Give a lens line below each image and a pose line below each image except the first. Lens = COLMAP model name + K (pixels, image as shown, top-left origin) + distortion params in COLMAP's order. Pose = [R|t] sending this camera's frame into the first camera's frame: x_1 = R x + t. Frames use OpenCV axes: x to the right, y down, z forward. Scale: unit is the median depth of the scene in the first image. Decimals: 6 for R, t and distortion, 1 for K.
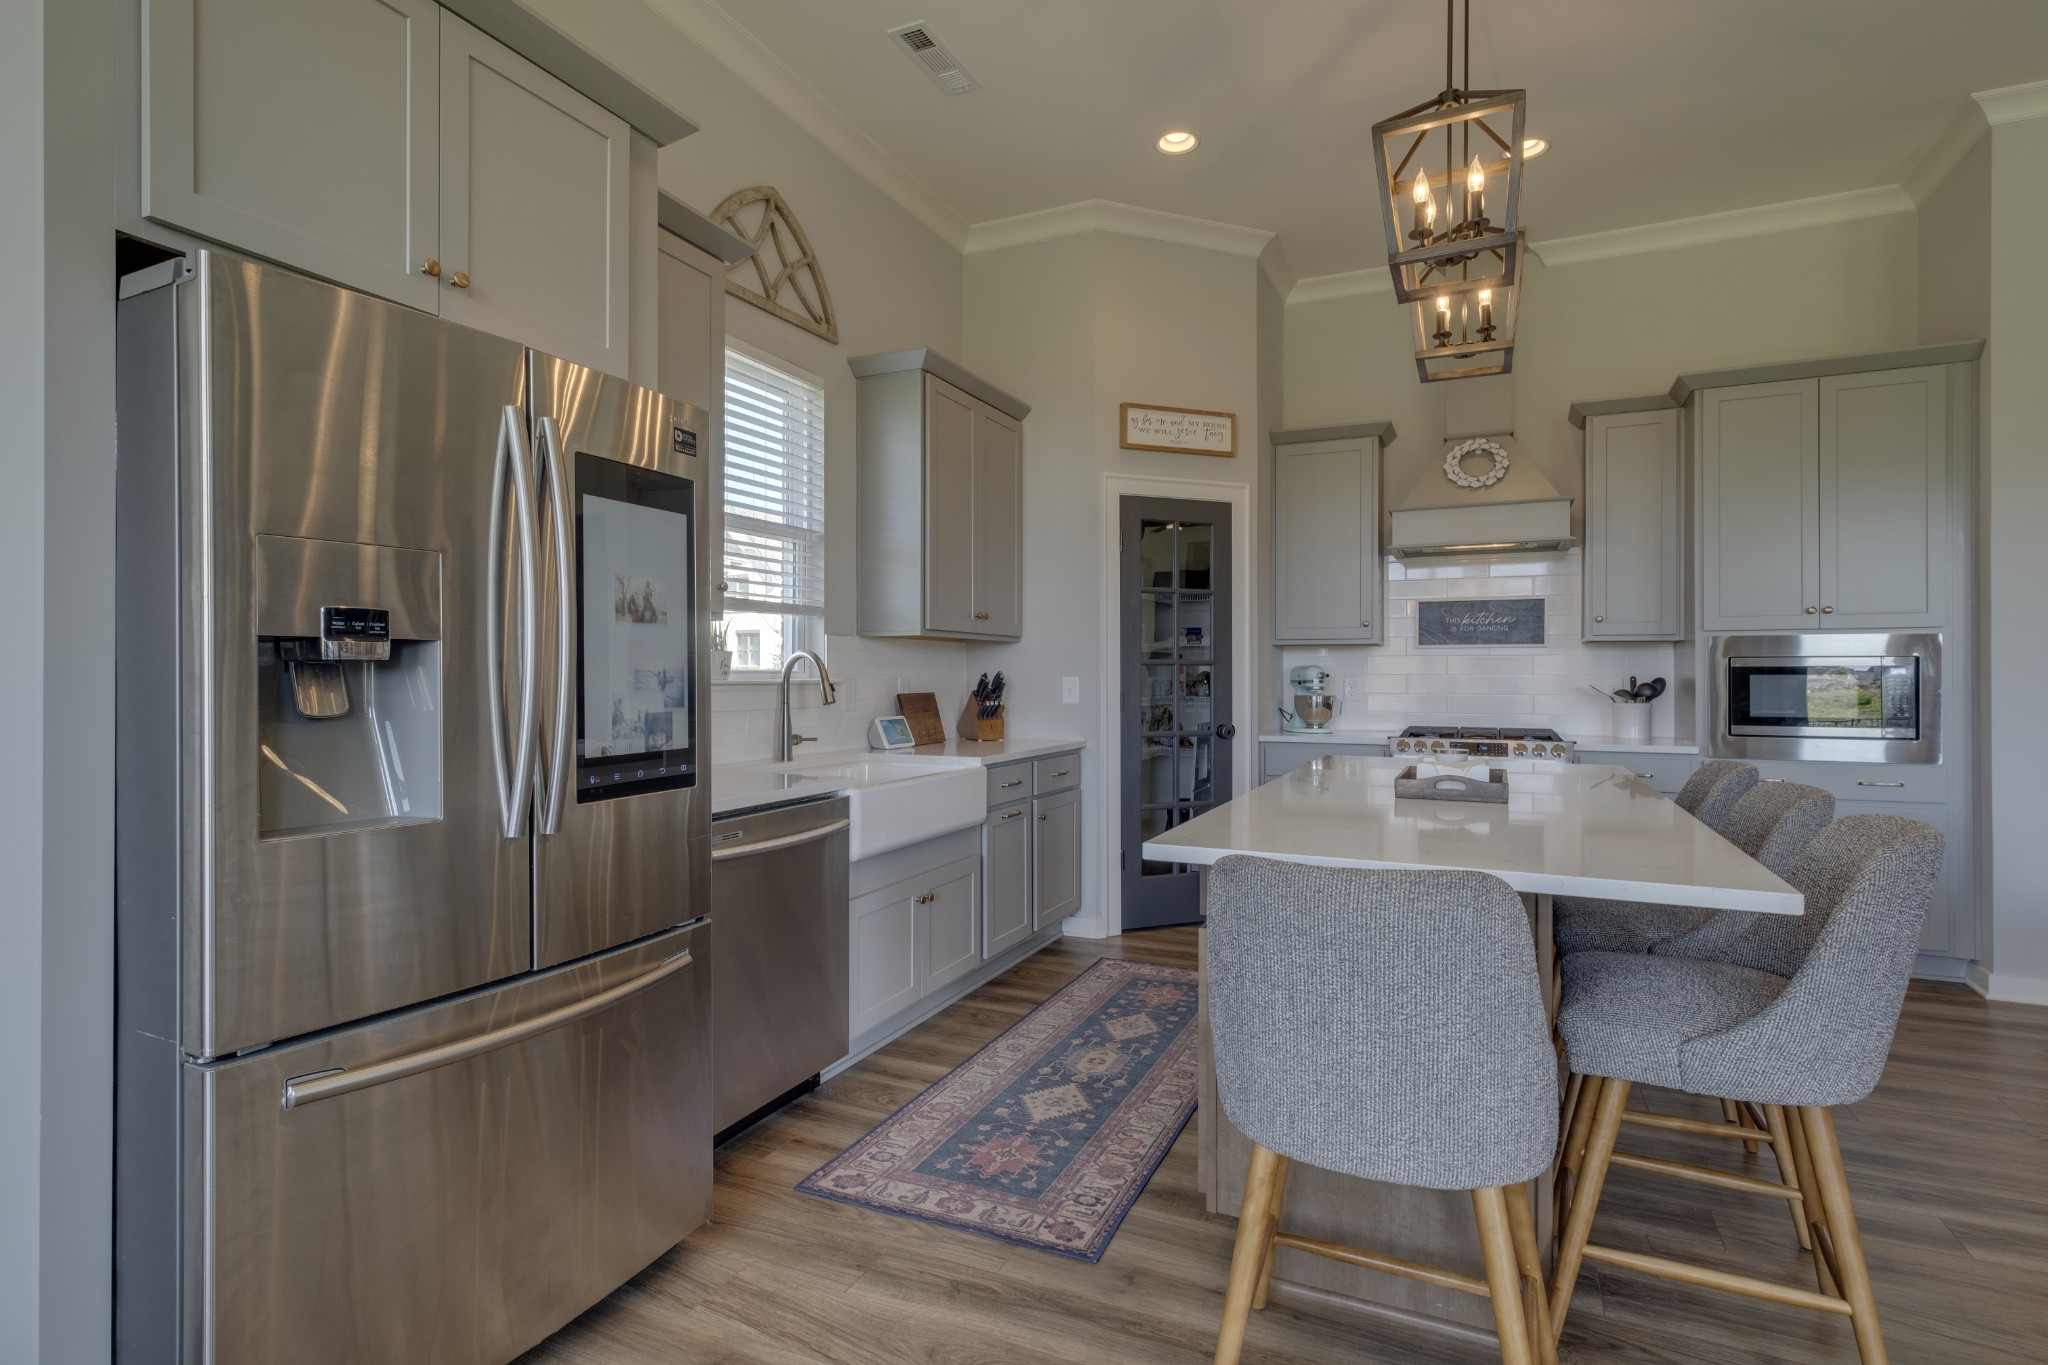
lens RADIAL K [[1013.6, 0, 1056.6], [0, 1013.6, 674.6], [0, 0, 1]] dist [0.017384, -0.000006]
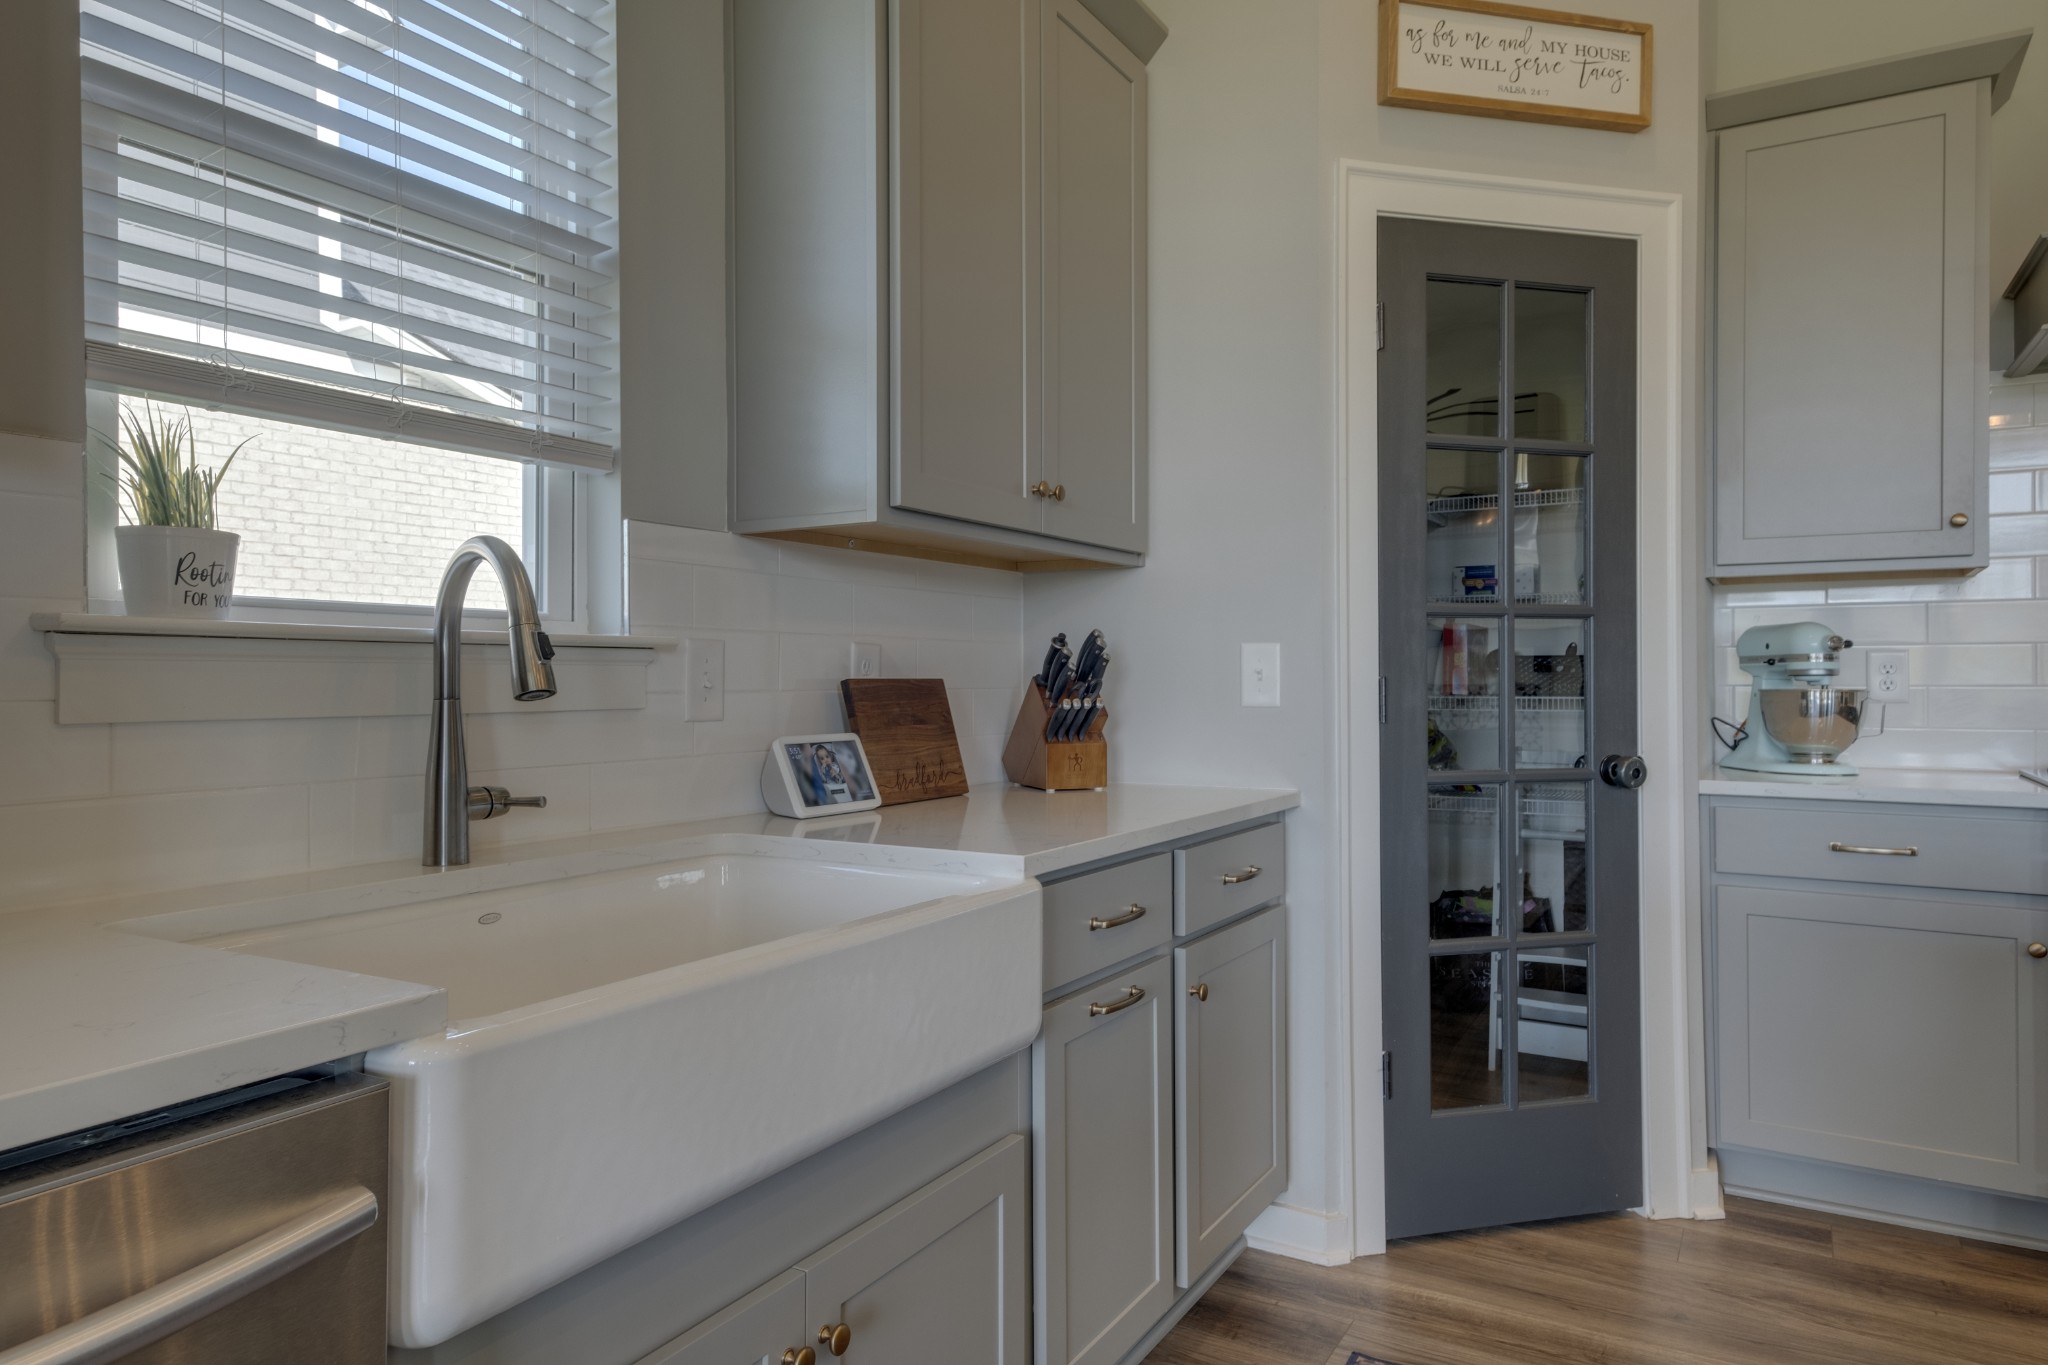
lens RADIAL K [[1254.8, 0, 1053.6], [0, 1254.8, 673.7], [0, 0, 1]] dist [0.028952, 0.000997]
pose [[0.993205, -0.002640, -0.116350, -0.011642], [0.002146, 0.999988, -0.004368, 0.017321], [0.116360, 0.004089, 0.993199, 0.462077]]
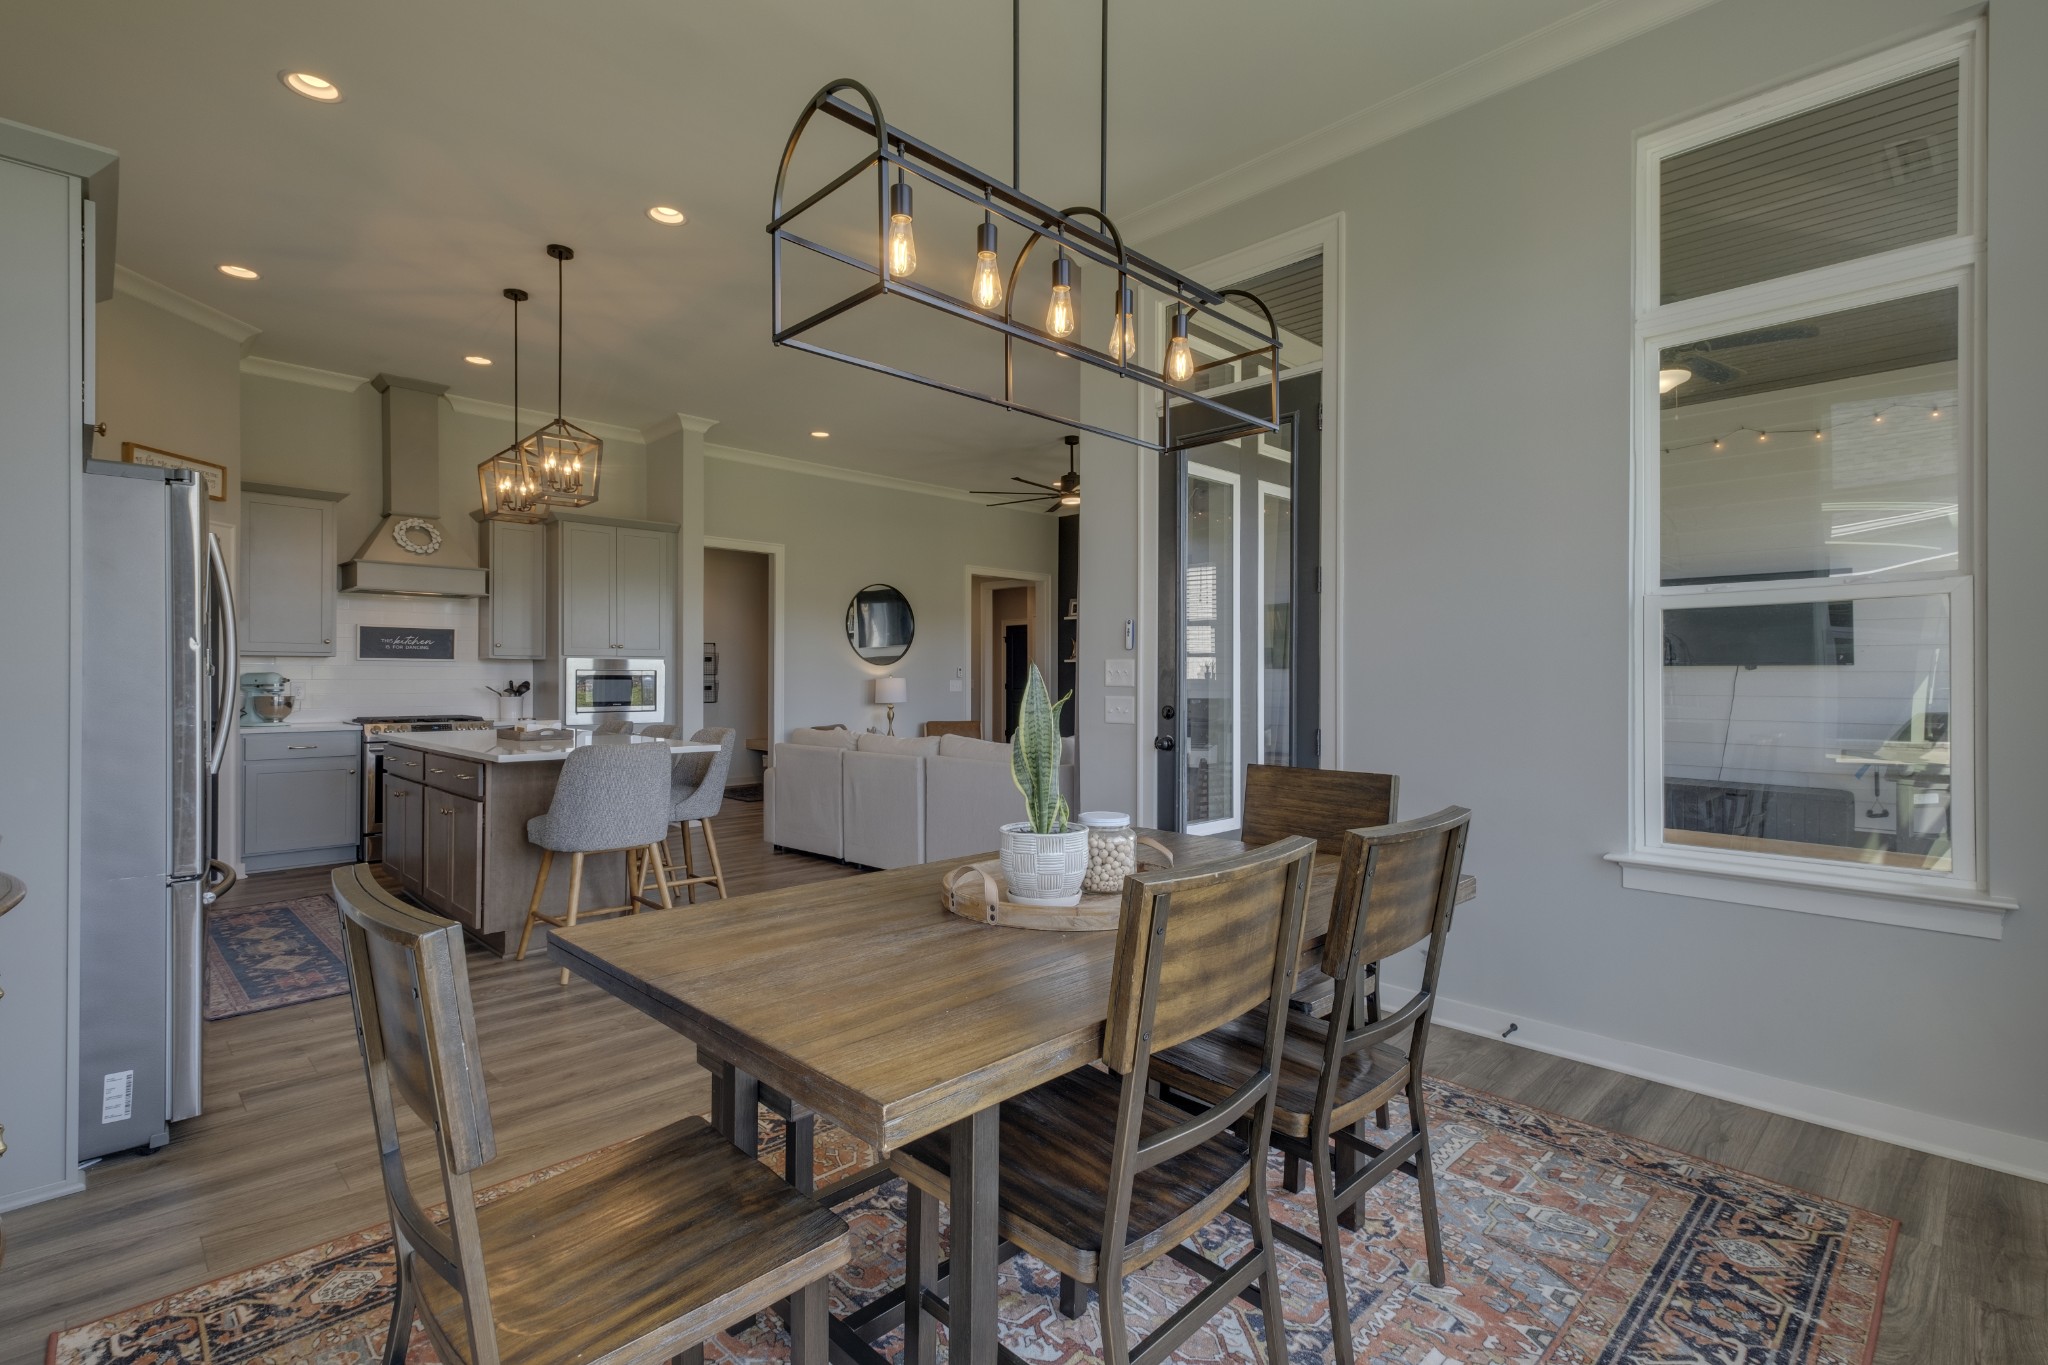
lens RADIAL K [[955.3, 0, 1021.7], [0, 955.3, 674.5], [0, 0, 1]] dist [0.001666, 0.000199]
pose [[0.376201, 0.003578, 0.926531, -0.554842], [0.000455, 0.999992, -0.004047, -0.001121], [-0.926538, 0.001943, 0.376196, -0.338409]]
